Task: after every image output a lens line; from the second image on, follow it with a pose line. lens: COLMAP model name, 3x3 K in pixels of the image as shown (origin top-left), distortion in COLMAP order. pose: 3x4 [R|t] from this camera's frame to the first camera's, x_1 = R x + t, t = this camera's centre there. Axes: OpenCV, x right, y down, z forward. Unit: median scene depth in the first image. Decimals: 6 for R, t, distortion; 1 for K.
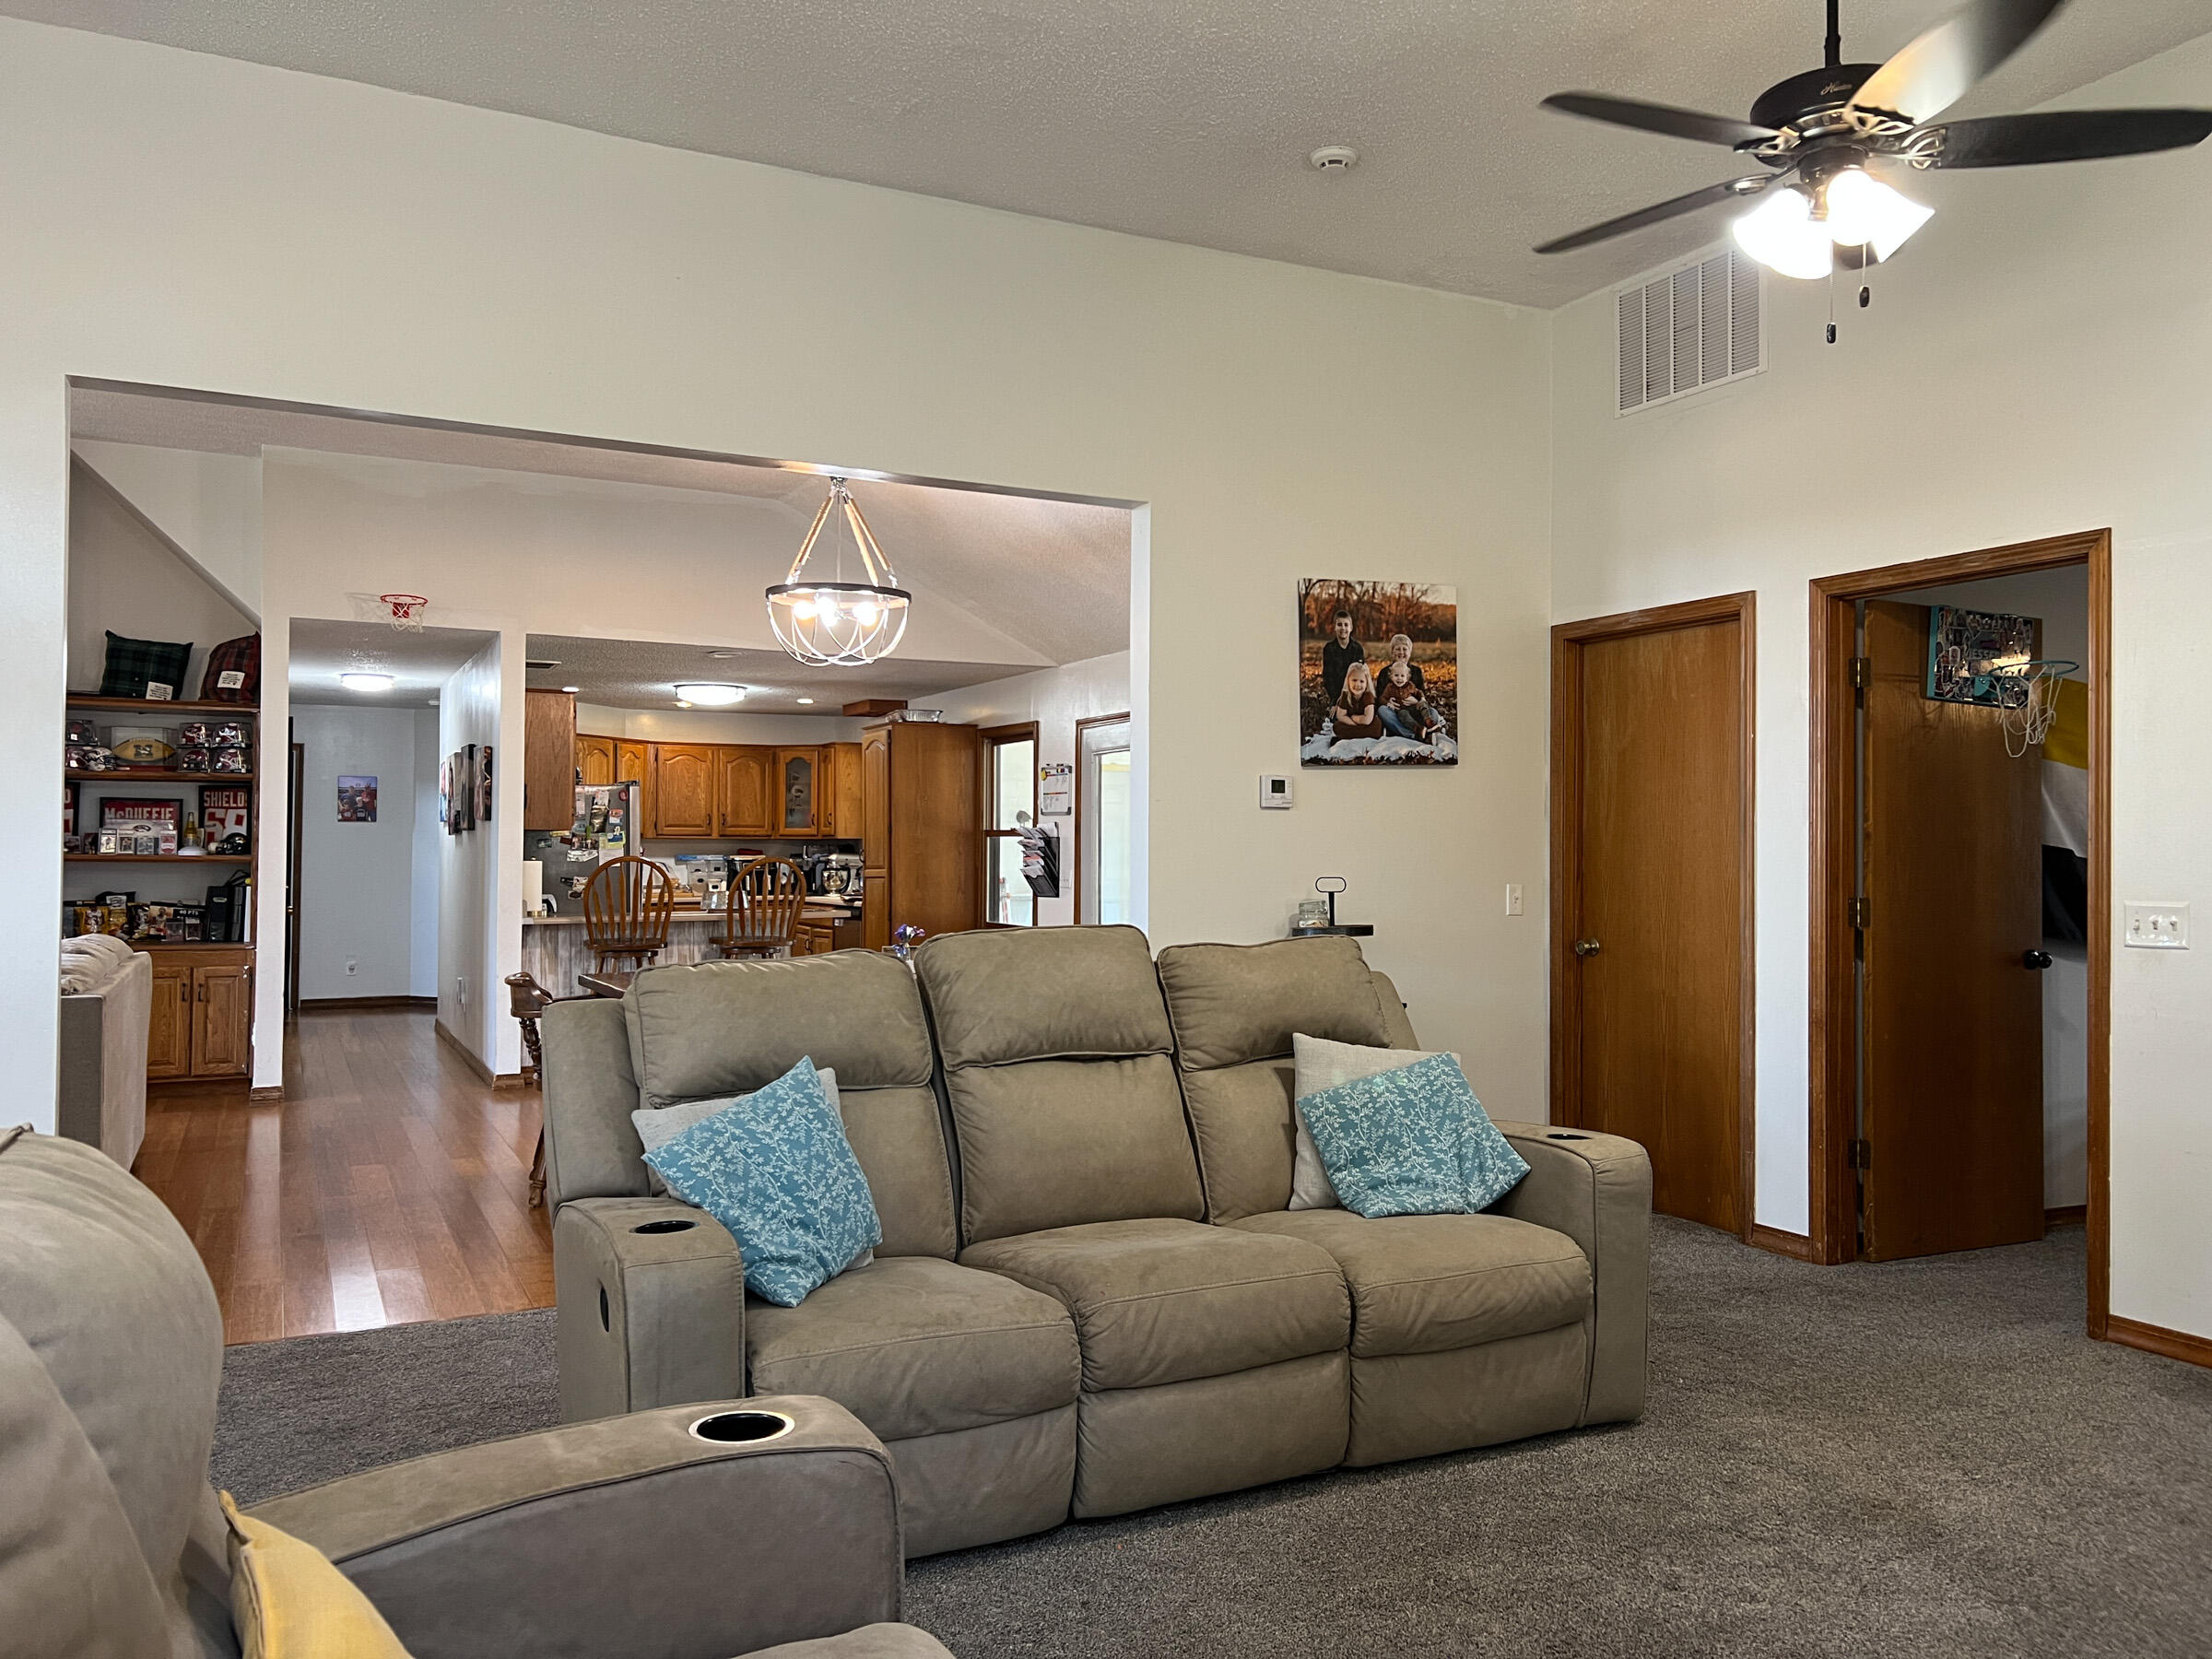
lens RADIAL K [[1684.9, 0, 1166.8], [0, 1684.9, 834.7], [0, 0, 1]] dist [0.009730, 0.003465]
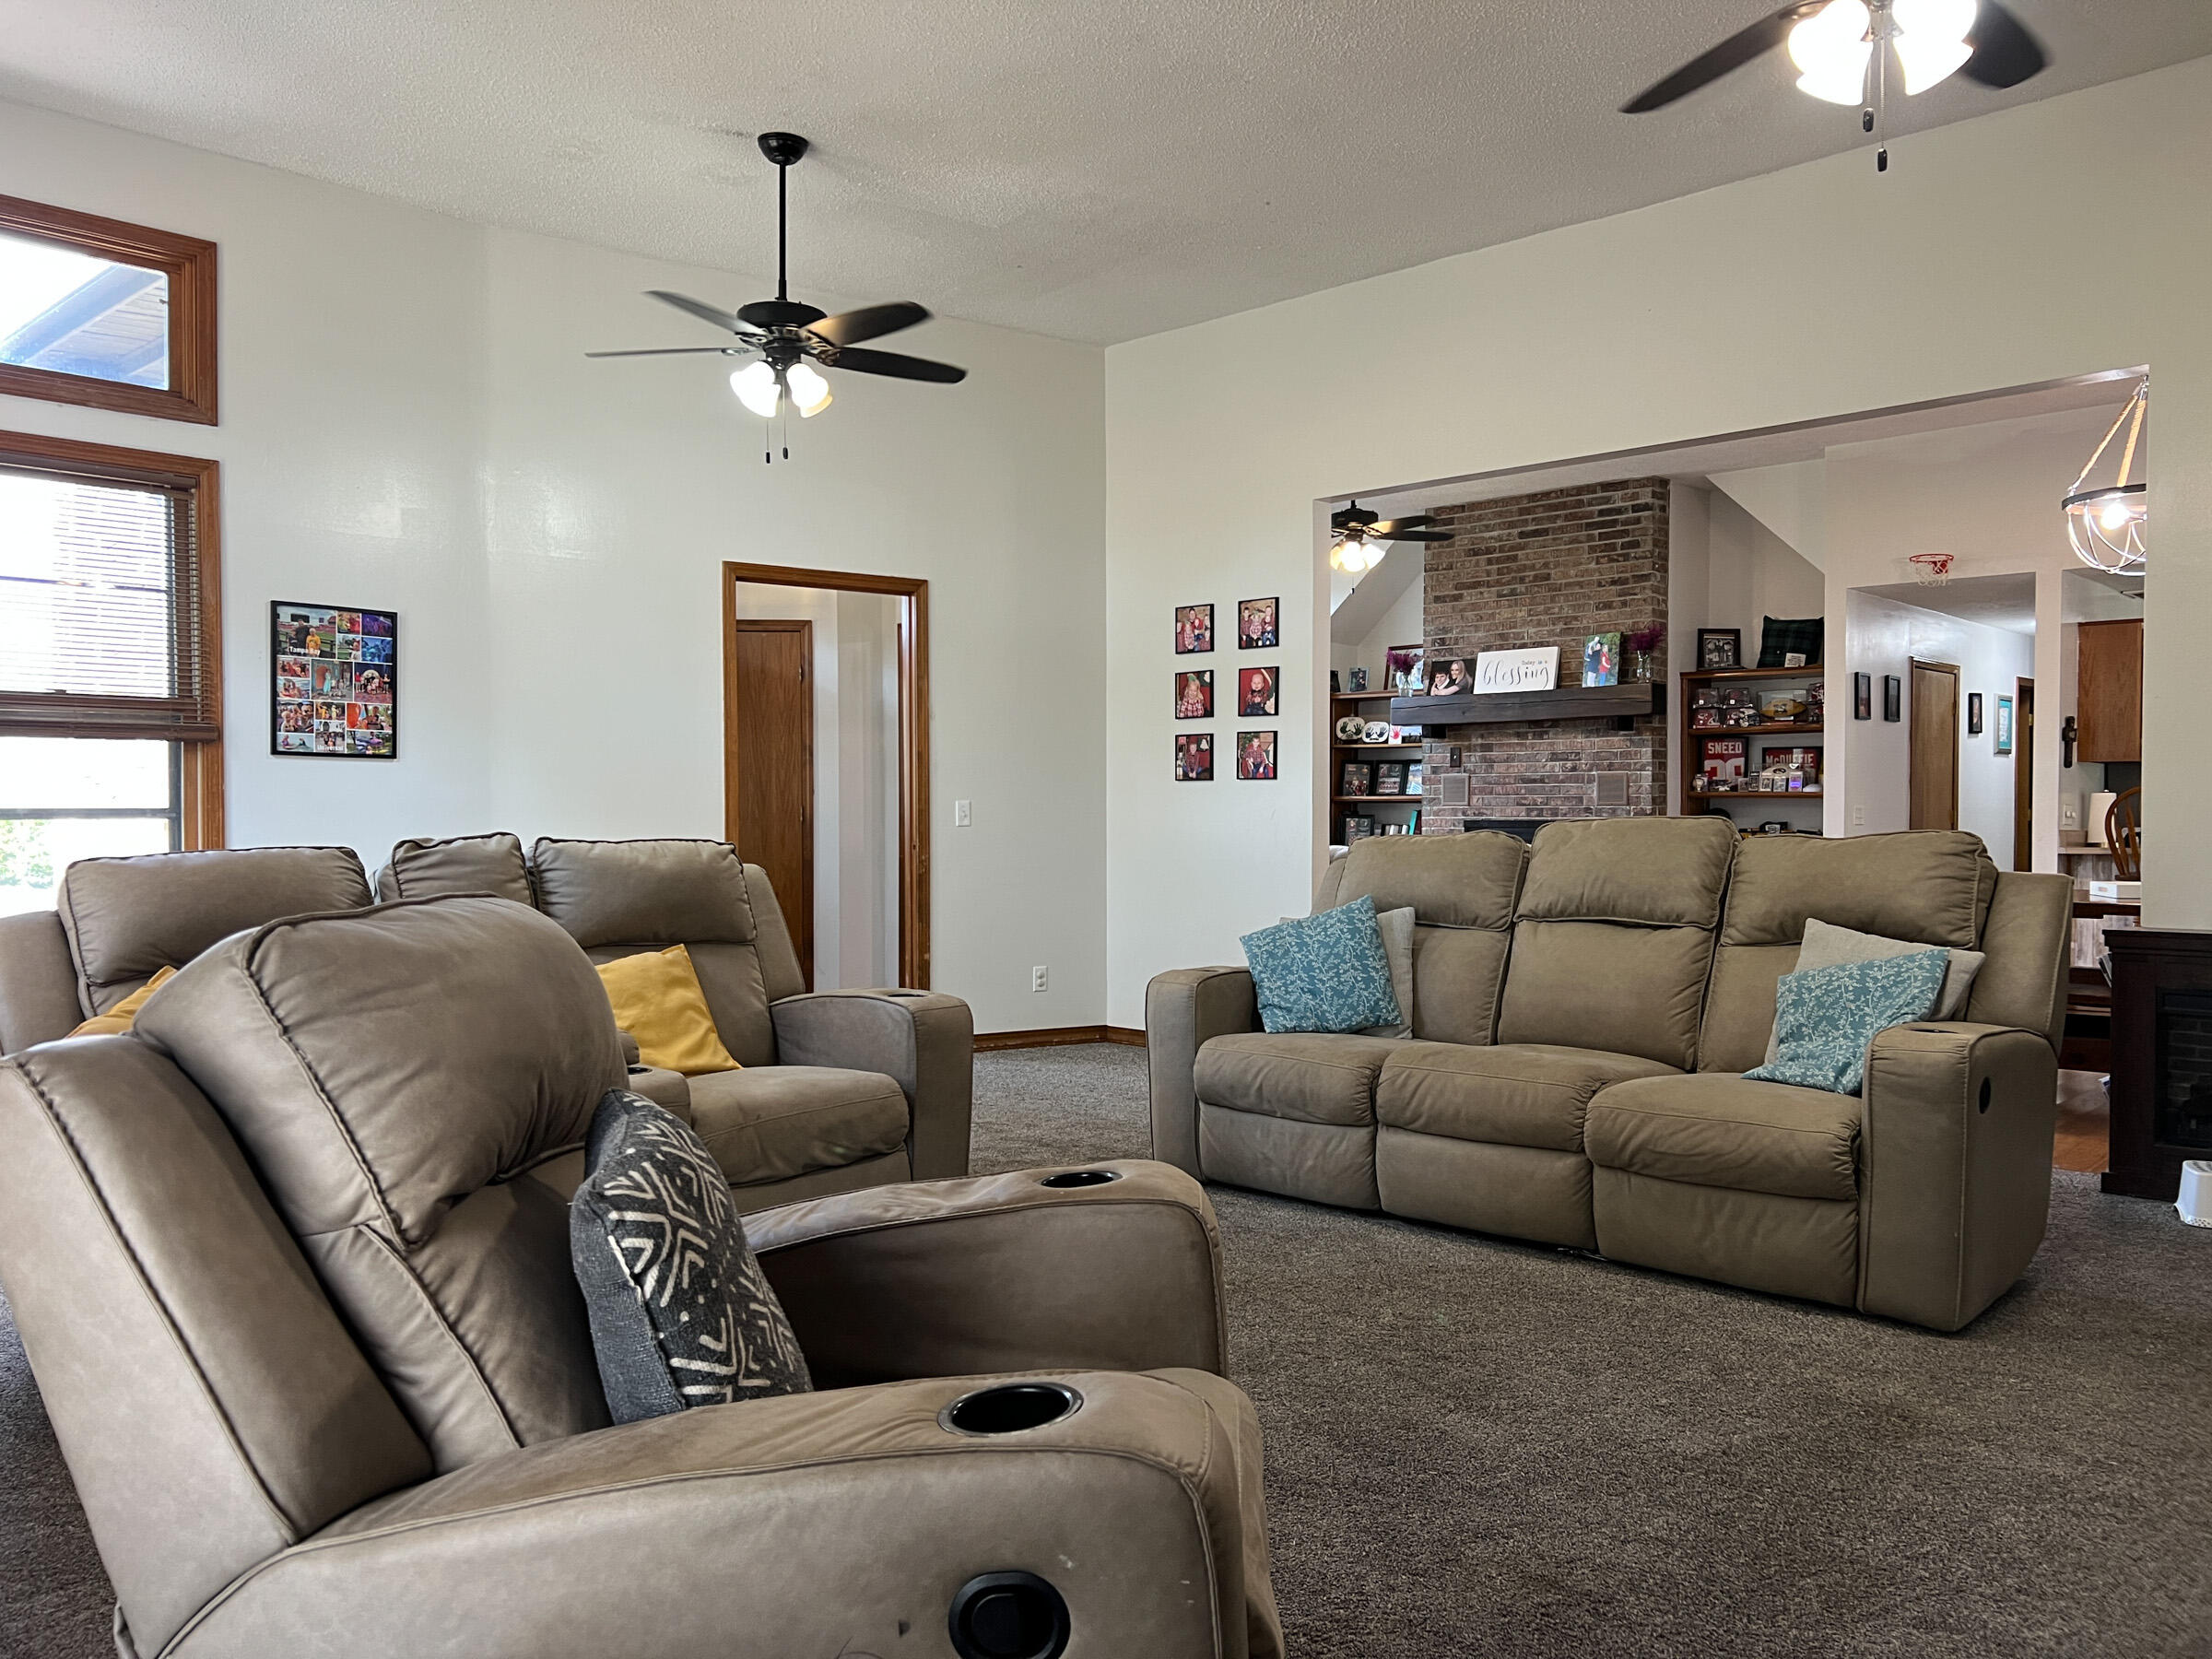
lens RADIAL K [[1695.9, 0, 1075.4], [0, 1695.9, 836.8], [0, 0, 1]] dist [0.086227, -0.109023]
pose [[0.321999, 0.009240, -0.946695, 0.430210], [0.013097, 0.999813, 0.014213, 0.020189], [0.946649, -0.016976, 0.321818, 0.096272]]
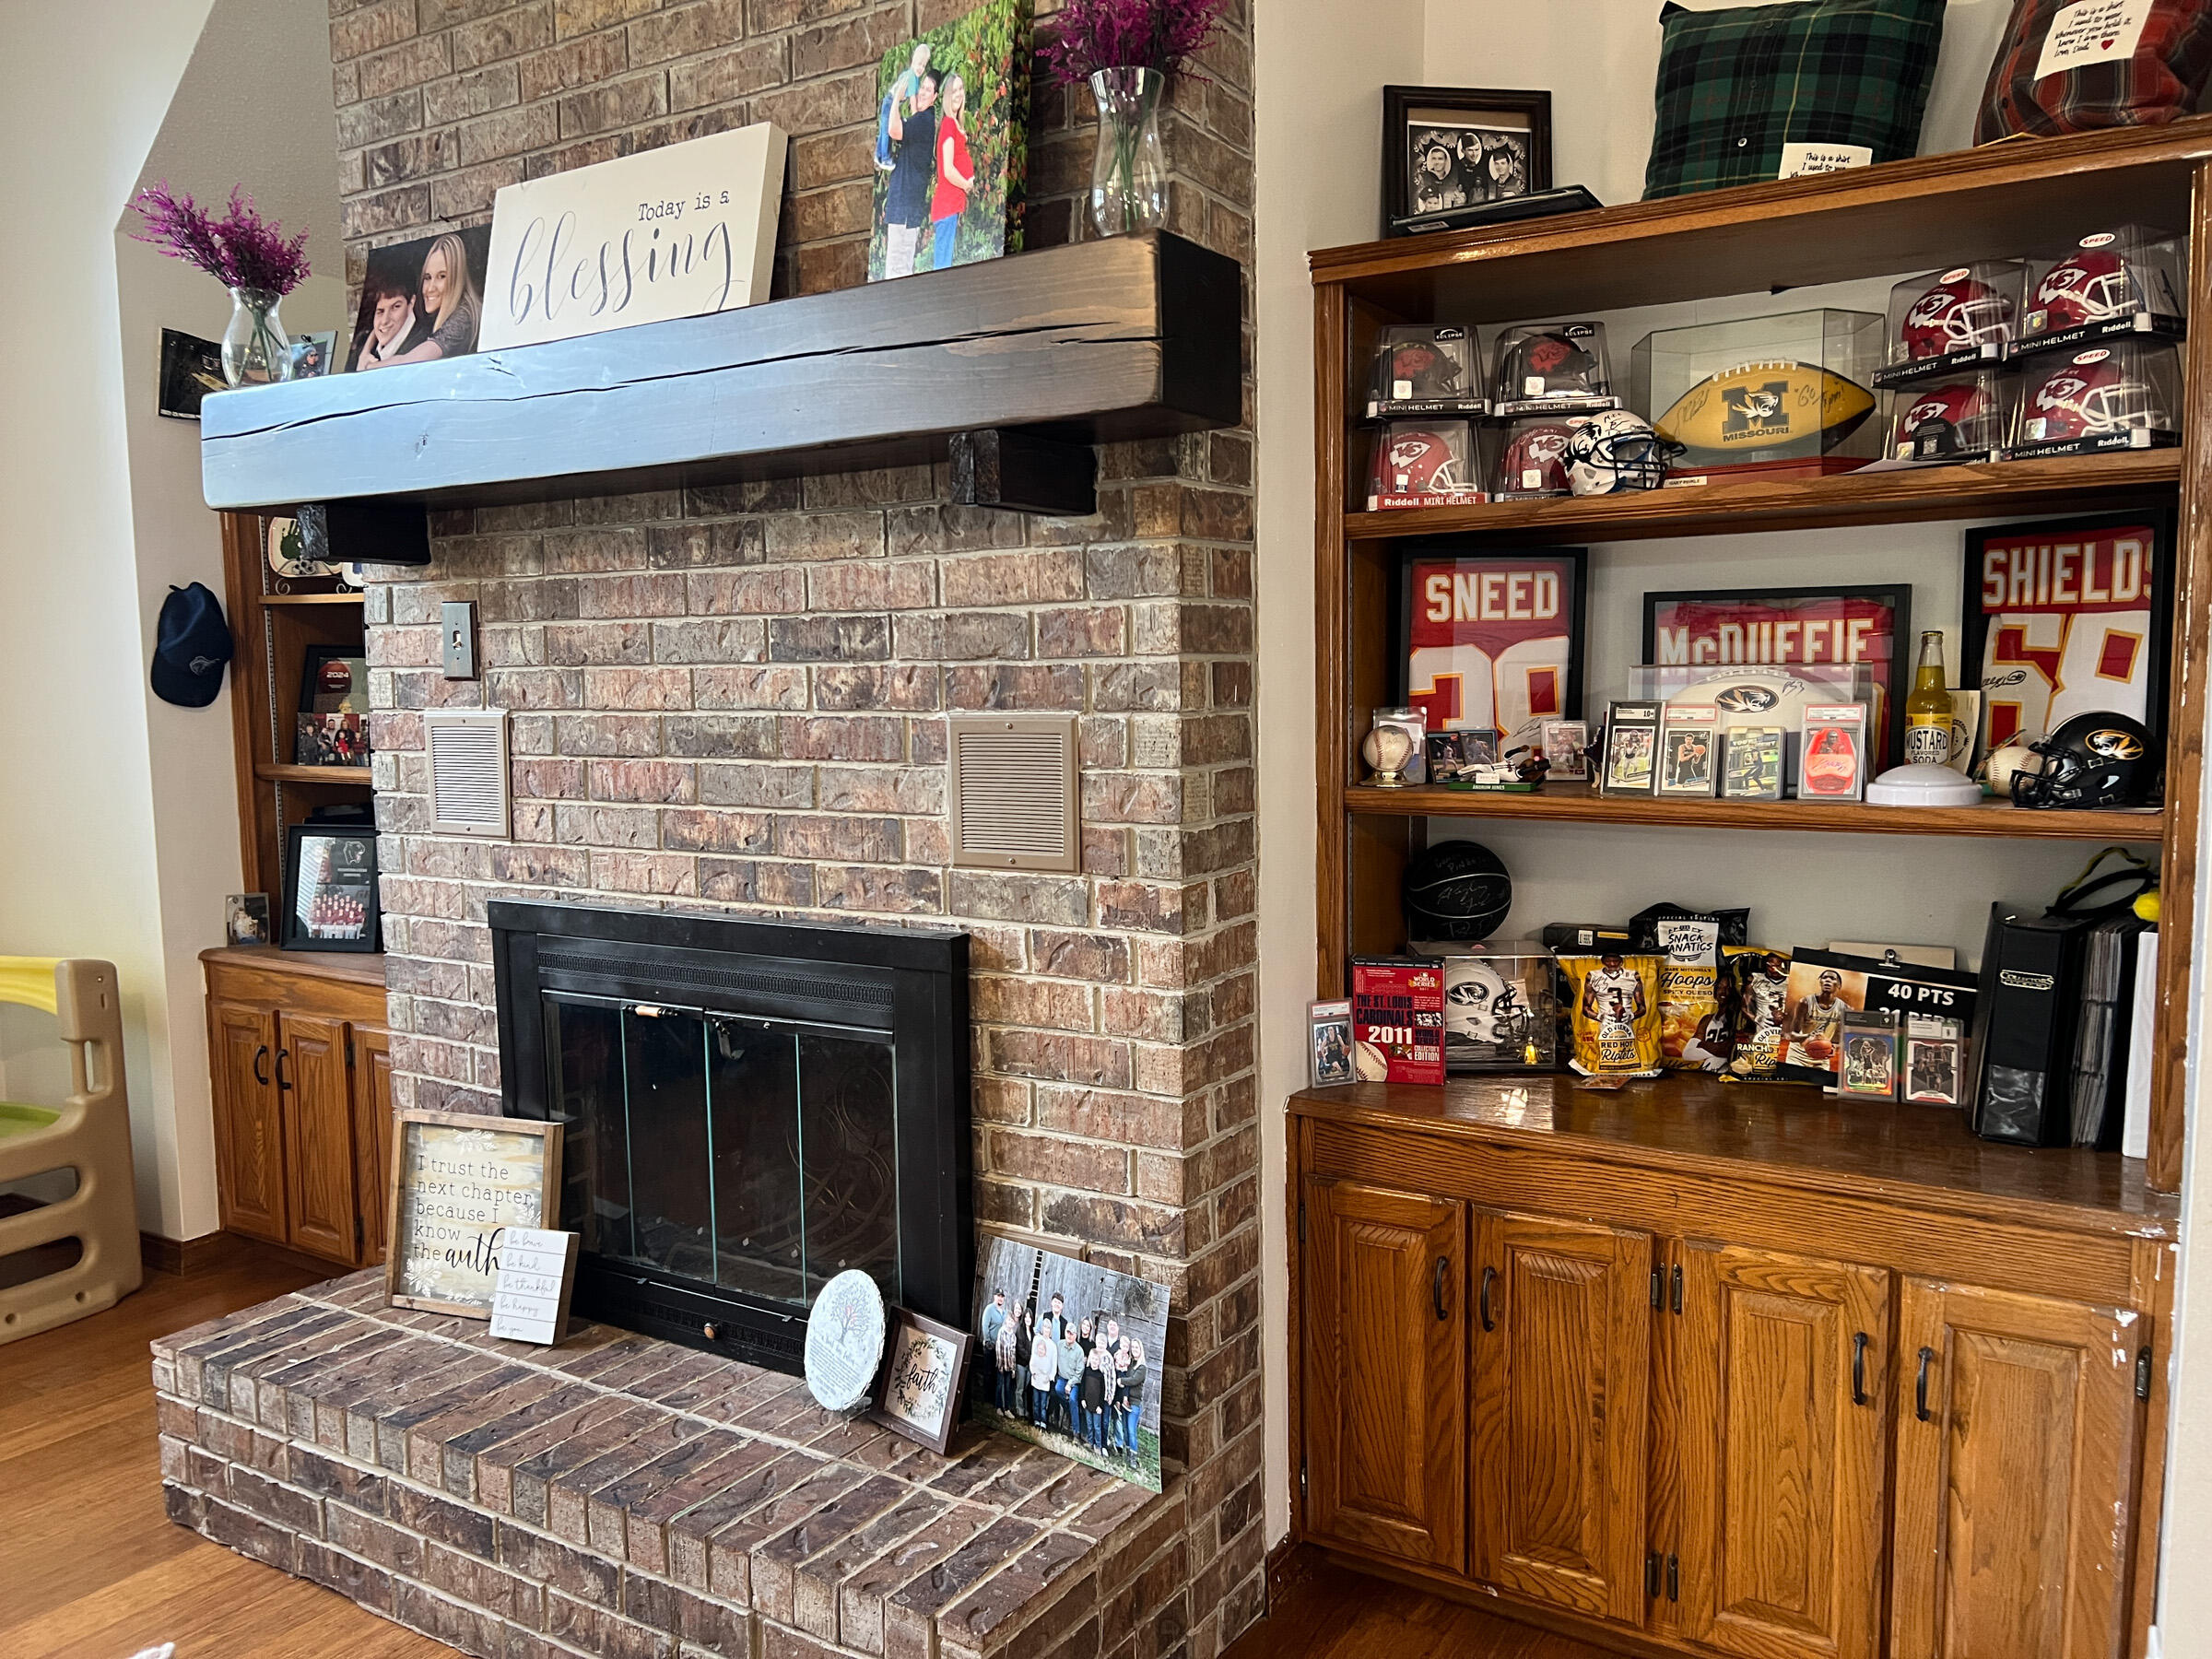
lens RADIAL K [[1695.9, 0, 1075.4], [0, 1695.9, 836.8], [0, 0, 1]] dist [0.086227, -0.109023]
pose [[0.494466, 0.069807, -0.866389, -0.419195], [0.027865, 0.994984, 0.096071, -0.011304], [0.868750, -0.071646, 0.490041, 0.770423]]
